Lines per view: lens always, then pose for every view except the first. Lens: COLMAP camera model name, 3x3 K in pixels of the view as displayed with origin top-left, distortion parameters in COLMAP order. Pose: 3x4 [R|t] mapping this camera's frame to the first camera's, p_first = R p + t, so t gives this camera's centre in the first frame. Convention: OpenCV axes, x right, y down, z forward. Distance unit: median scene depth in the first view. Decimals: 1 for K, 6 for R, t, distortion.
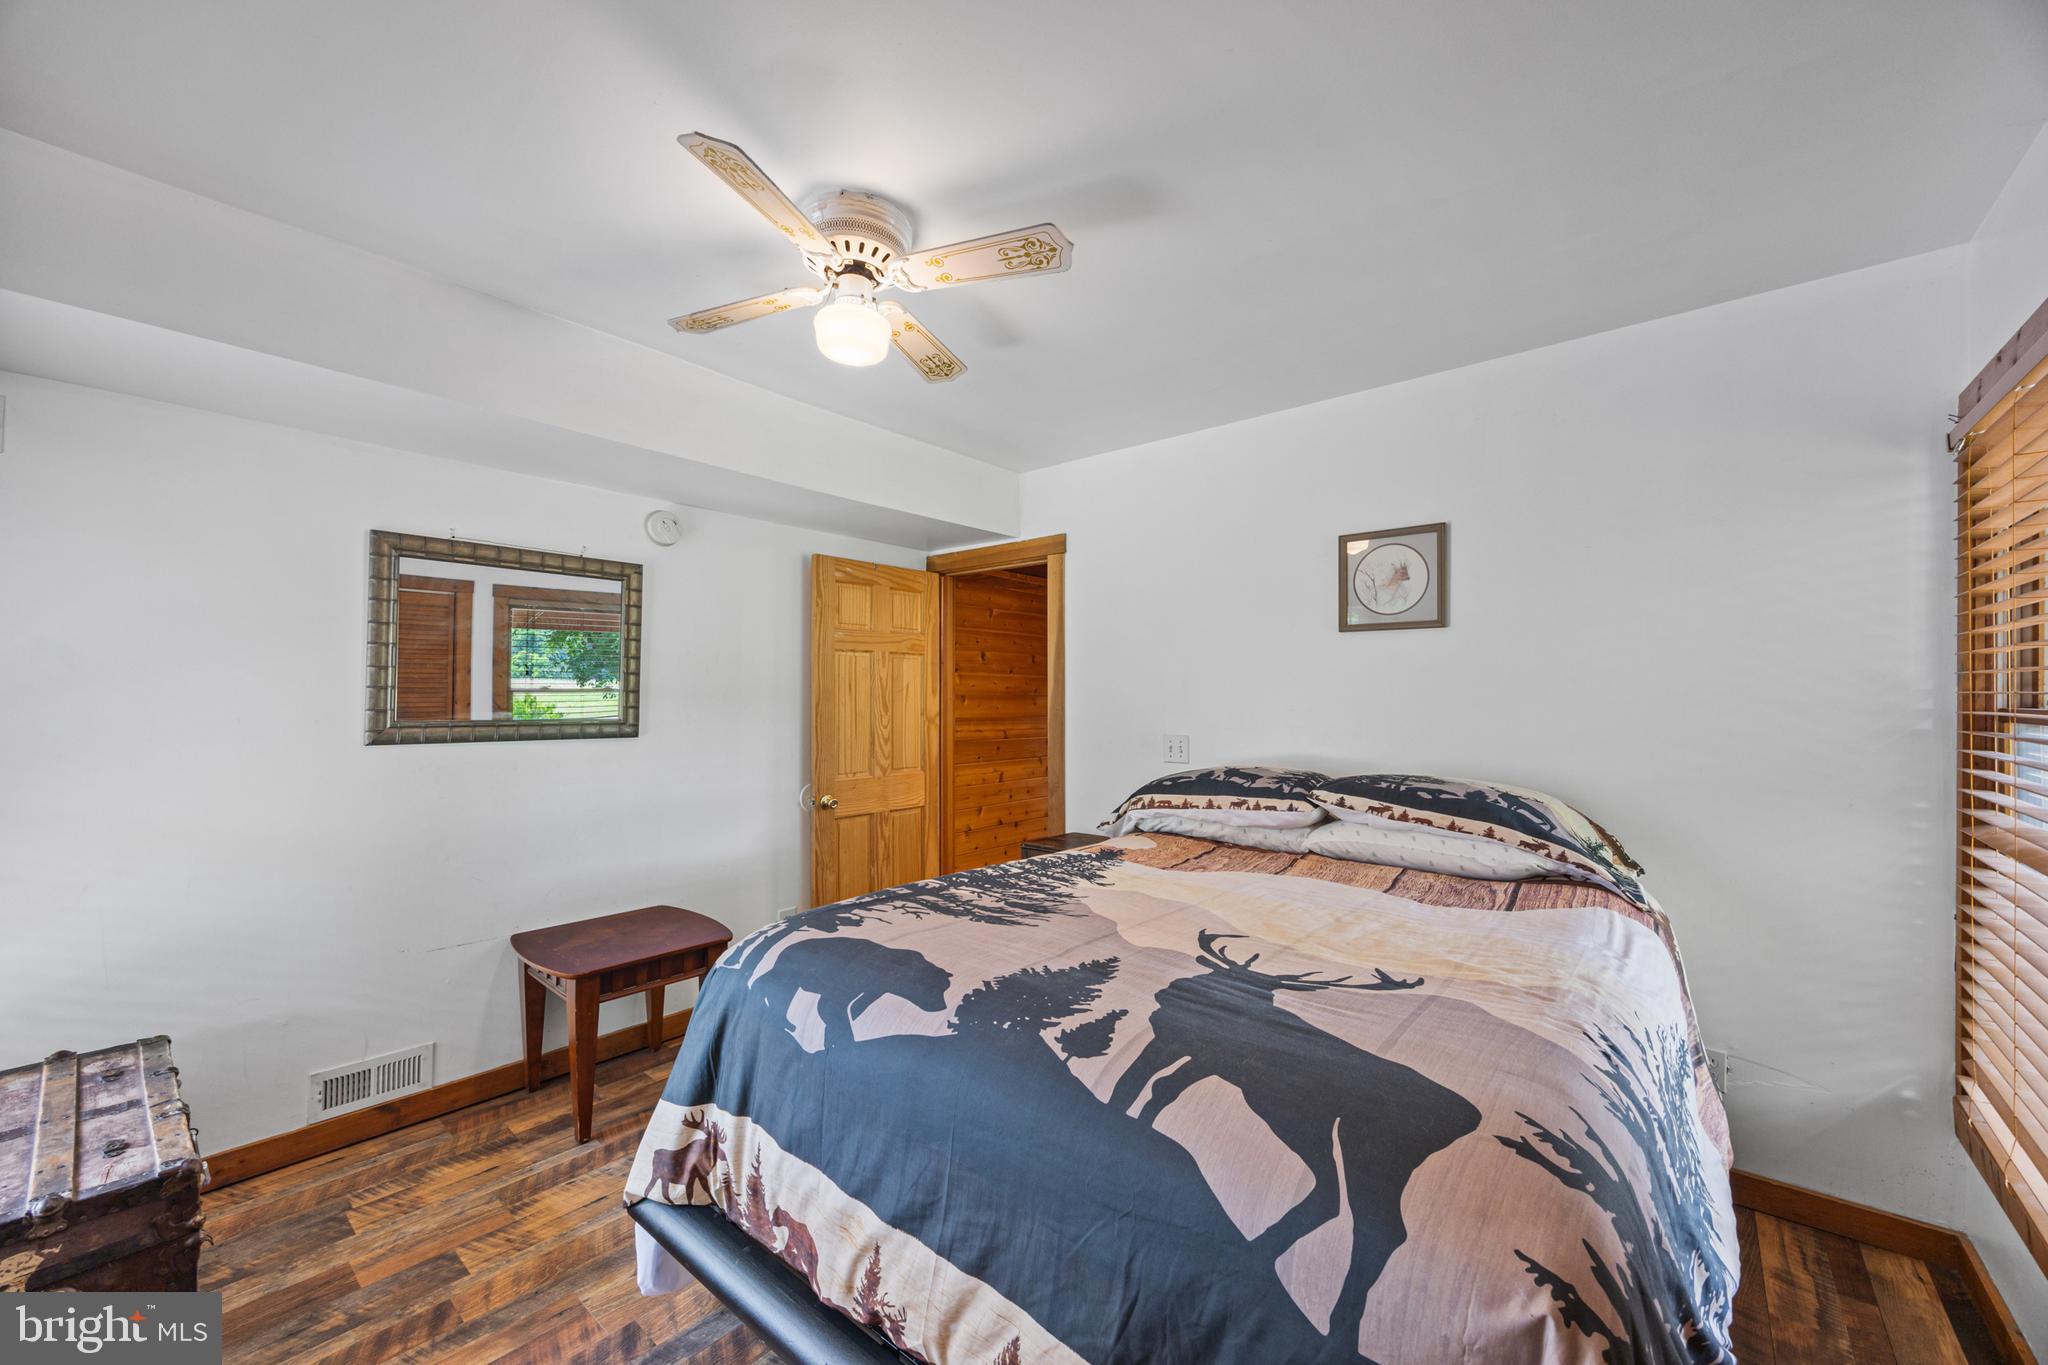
lens RADIAL K [[788.8, 0, 1039.3], [0, 788.8, 697.0], [0, 0, 1]] dist [-0.000658, 0.000777]
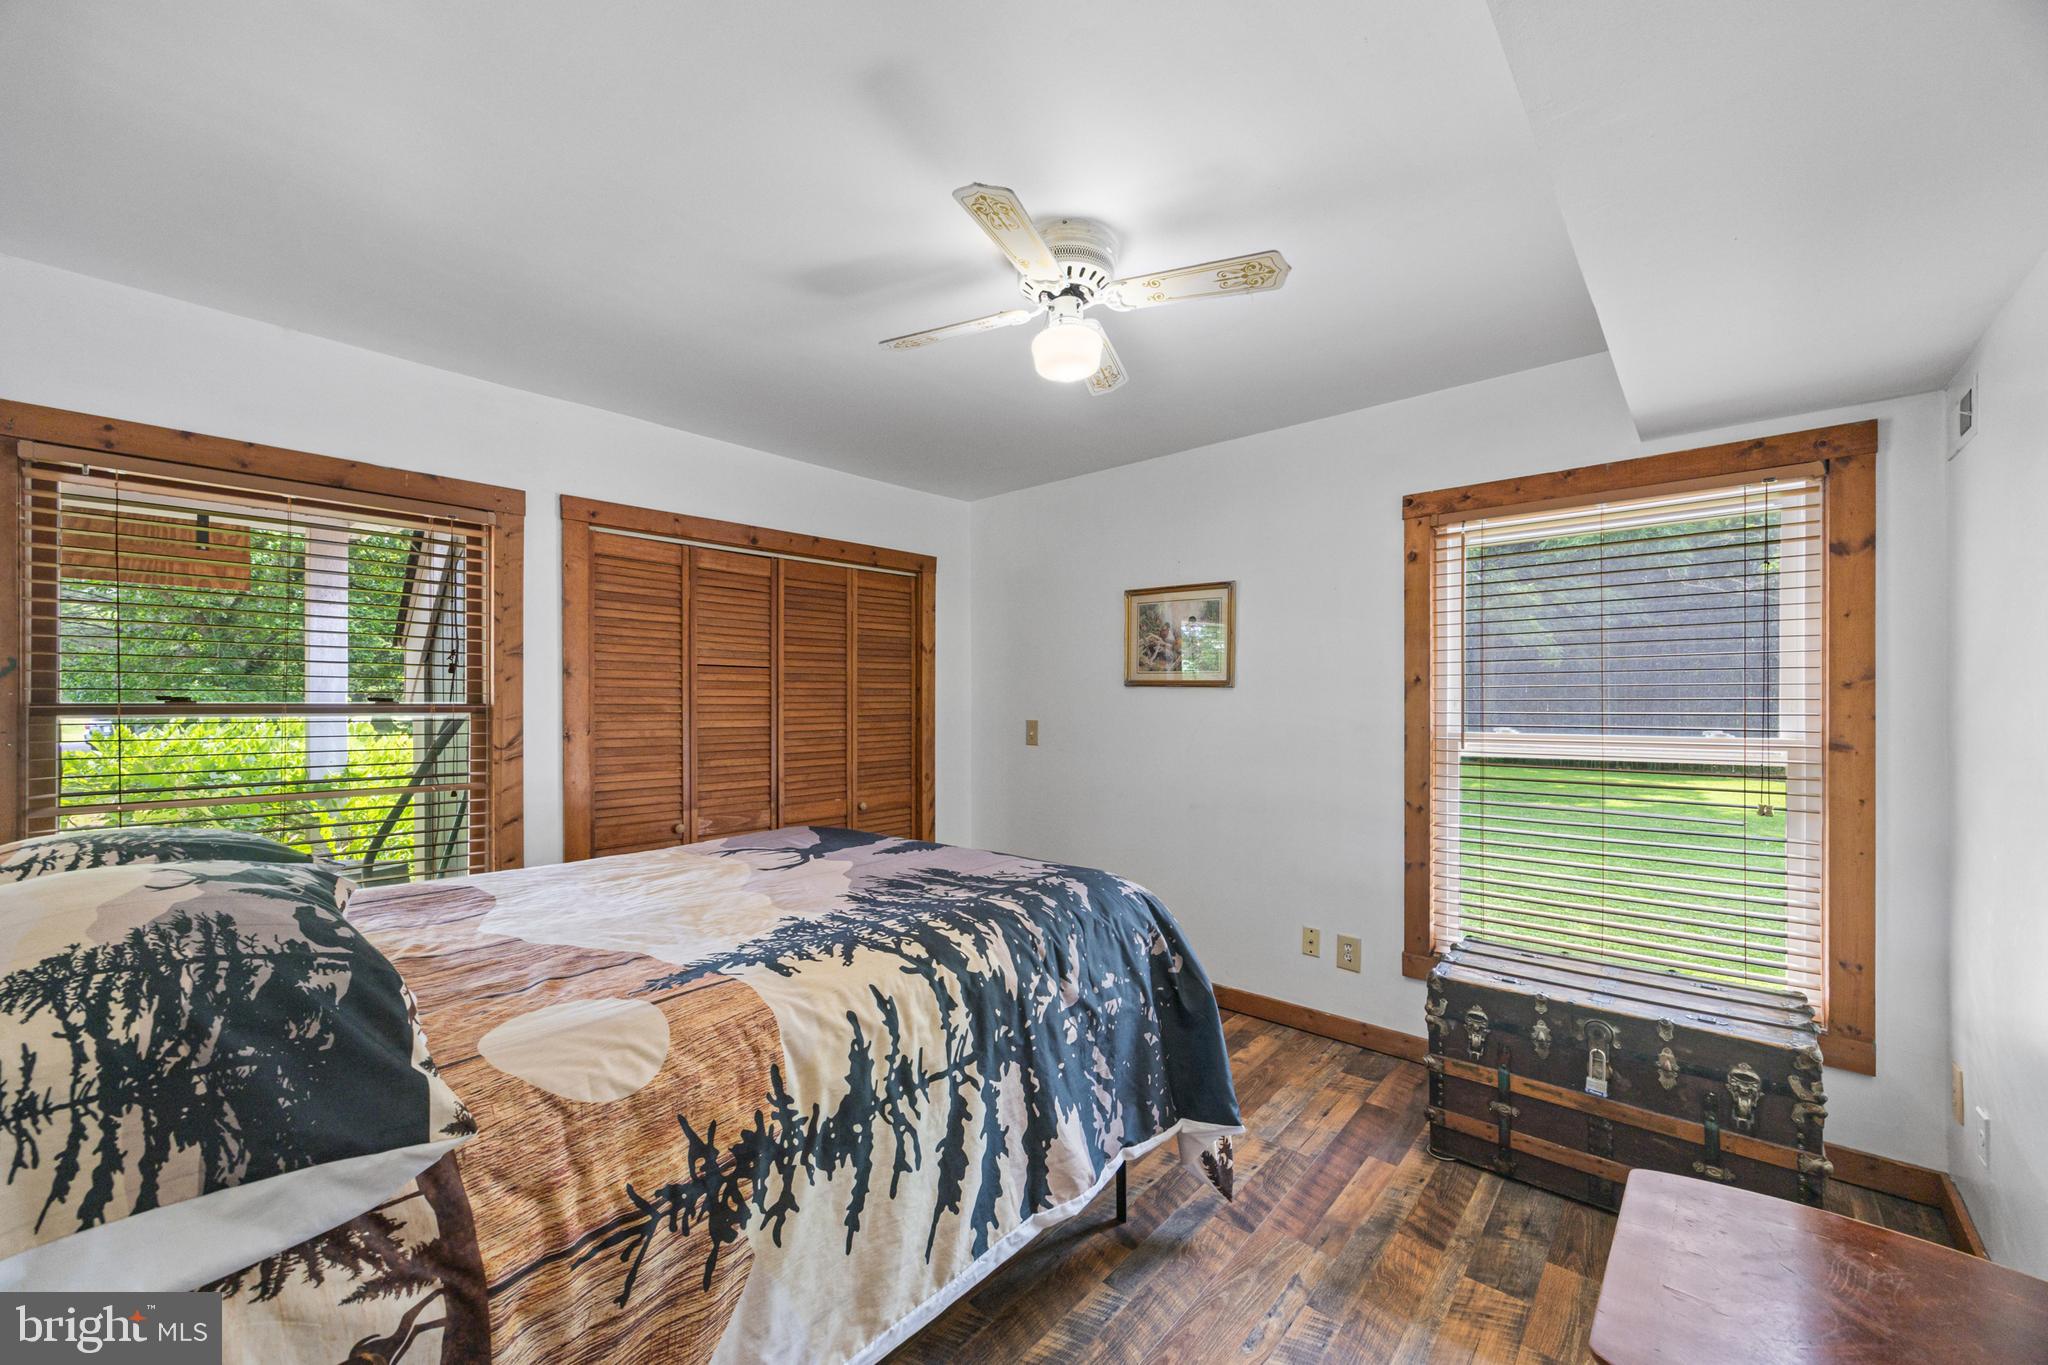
lens RADIAL K [[788.8, 0, 1032.0], [0, 788.8, 695.9], [0, 0, 1]] dist [-0.000658, 0.000777]
pose [[-0.999115, 0.001577, 0.042026, -0.229543], [0.001252, 0.999969, -0.007751, 0.014416], [-0.042037, -0.007692, -0.999086, 2.027534]]
